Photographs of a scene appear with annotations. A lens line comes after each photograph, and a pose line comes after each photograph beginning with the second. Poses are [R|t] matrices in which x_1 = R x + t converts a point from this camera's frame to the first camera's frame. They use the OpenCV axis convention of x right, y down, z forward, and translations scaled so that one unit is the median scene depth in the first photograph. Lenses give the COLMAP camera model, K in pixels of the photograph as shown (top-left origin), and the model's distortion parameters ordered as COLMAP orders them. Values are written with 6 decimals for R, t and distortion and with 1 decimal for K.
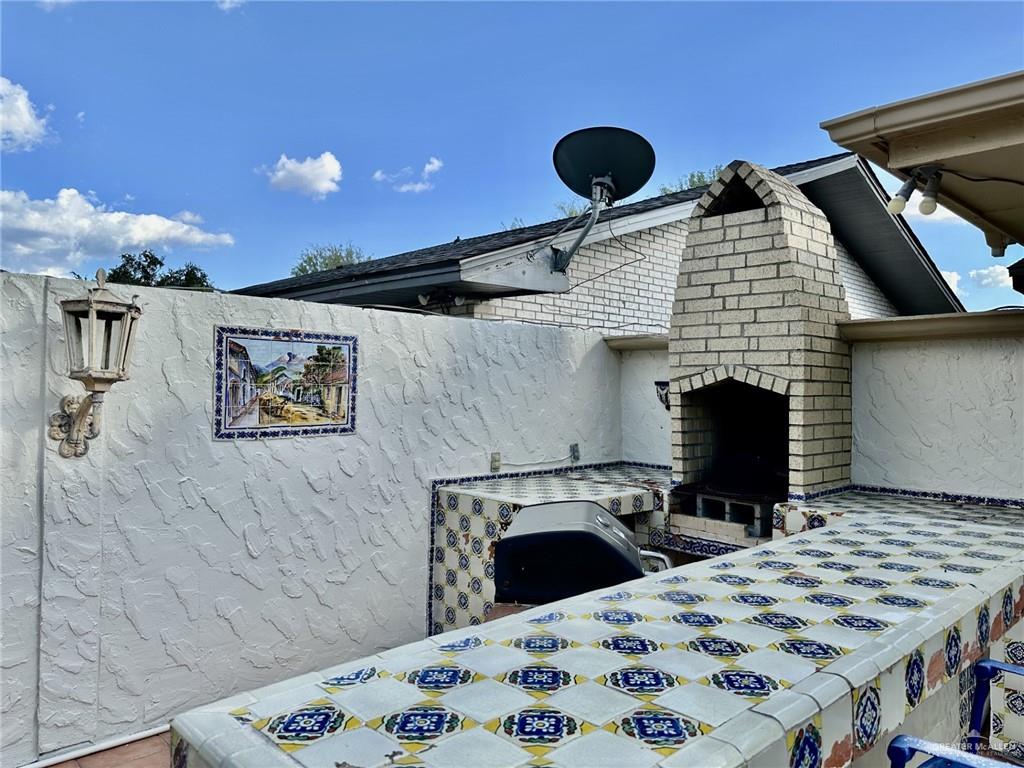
lens RADIAL K [[728.6, 0, 516.4], [0, 728.6, 386.1], [0, 0, 1]] dist [0.093185, -0.124656]
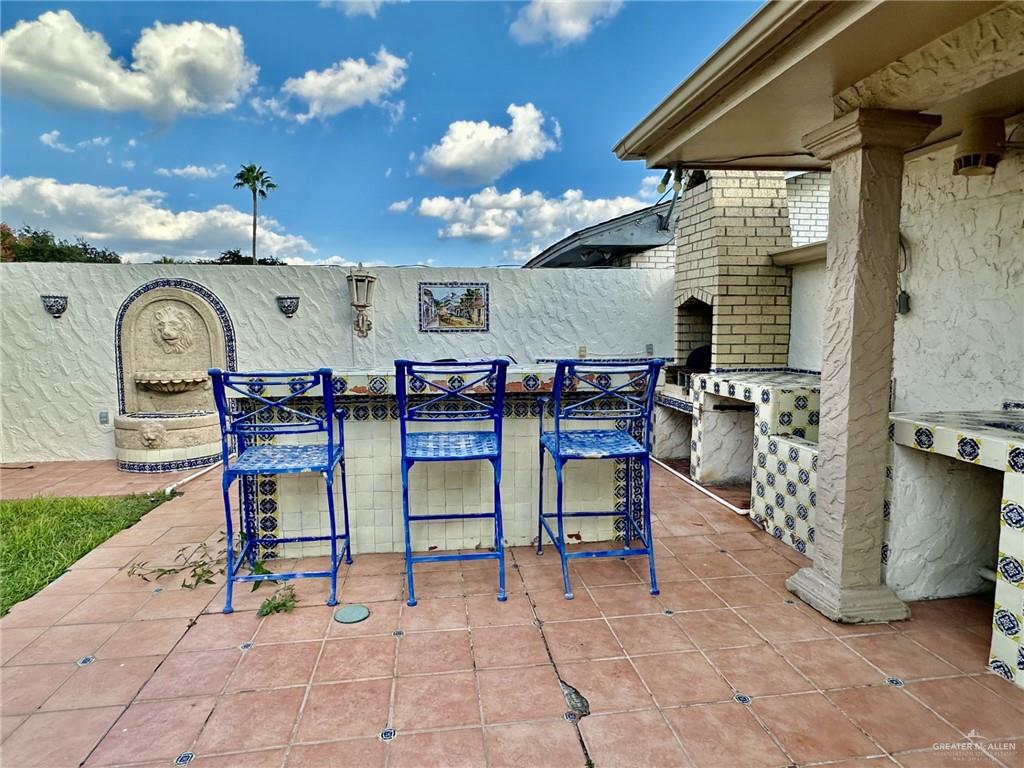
lens RADIAL K [[625.9, 0, 515.4], [0, 625.9, 385.8], [0, 0, 1]] dist [0.002398, -0.000215]
pose [[0.797656, 0.041034, -0.601715, 0.894770], [0.014463, 0.996094, 0.087101, 0.064468], [0.602939, -0.078179, 0.793947, -0.327659]]
